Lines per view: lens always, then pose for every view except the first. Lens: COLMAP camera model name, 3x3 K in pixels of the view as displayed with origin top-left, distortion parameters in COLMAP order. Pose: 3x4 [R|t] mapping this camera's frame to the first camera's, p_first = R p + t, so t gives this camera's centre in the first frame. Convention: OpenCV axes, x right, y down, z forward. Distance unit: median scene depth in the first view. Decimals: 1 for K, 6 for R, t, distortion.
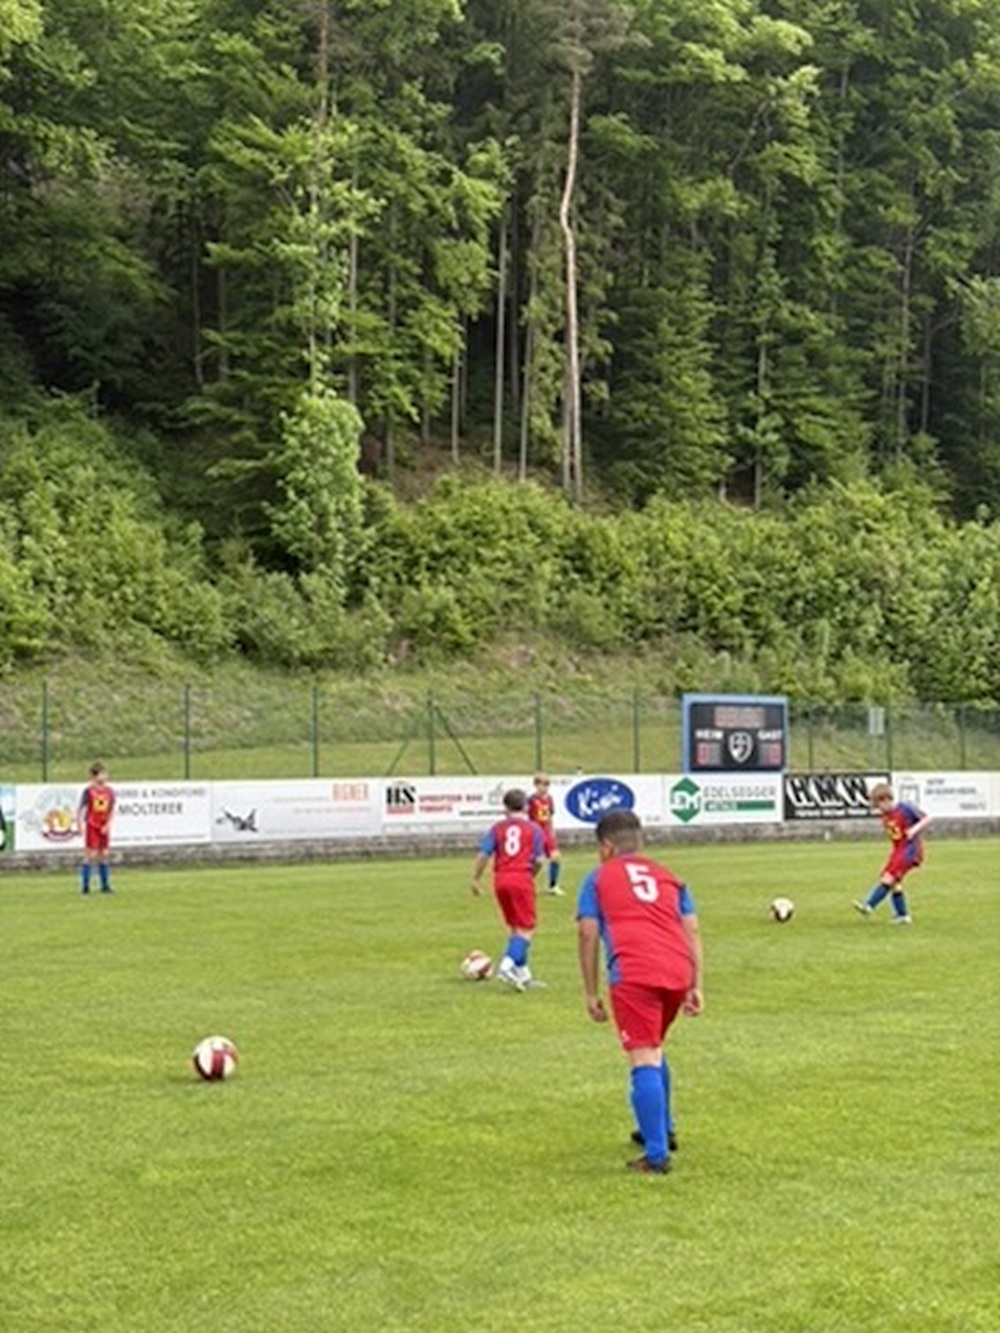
lens RADIAL K [[1962.1, 0, 497.8], [0, 1962.1, 663.9], [0, 0, 1]] dist [0.070826, 0.000000]
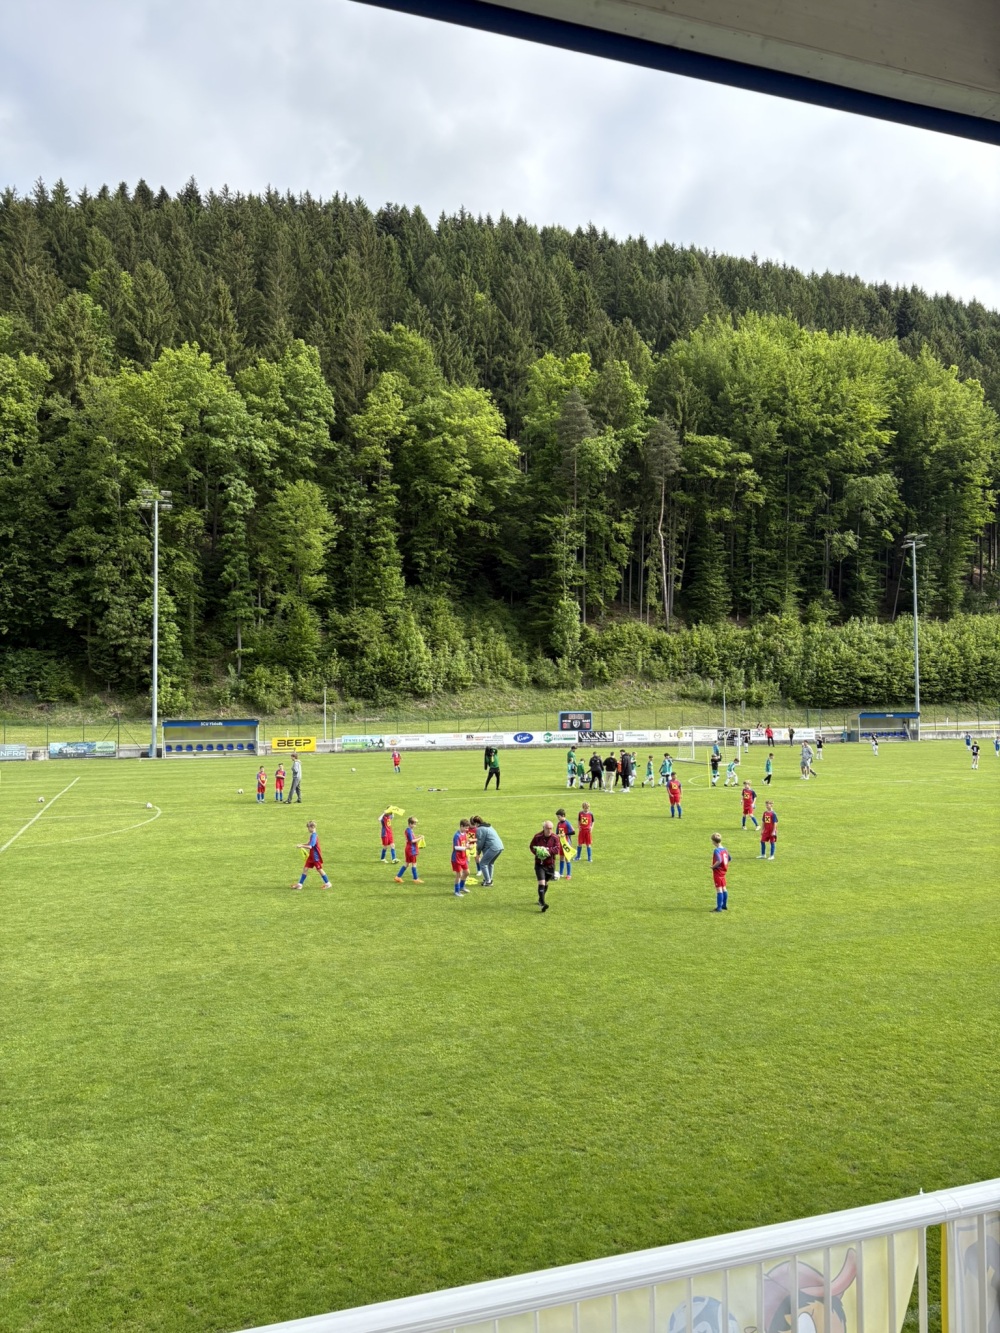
lens RADIAL K [[1006.4, 0, 503.2], [0, 1006.4, 655.1], [0, 0, 1]] dist [0.032738, -0.005460]
pose [[0.929473, -0.011859, -0.368699, 0.396743], [0.016840, 0.999805, 0.010295, -0.065163], [0.368505, -0.015778, 0.929492, -0.516067]]
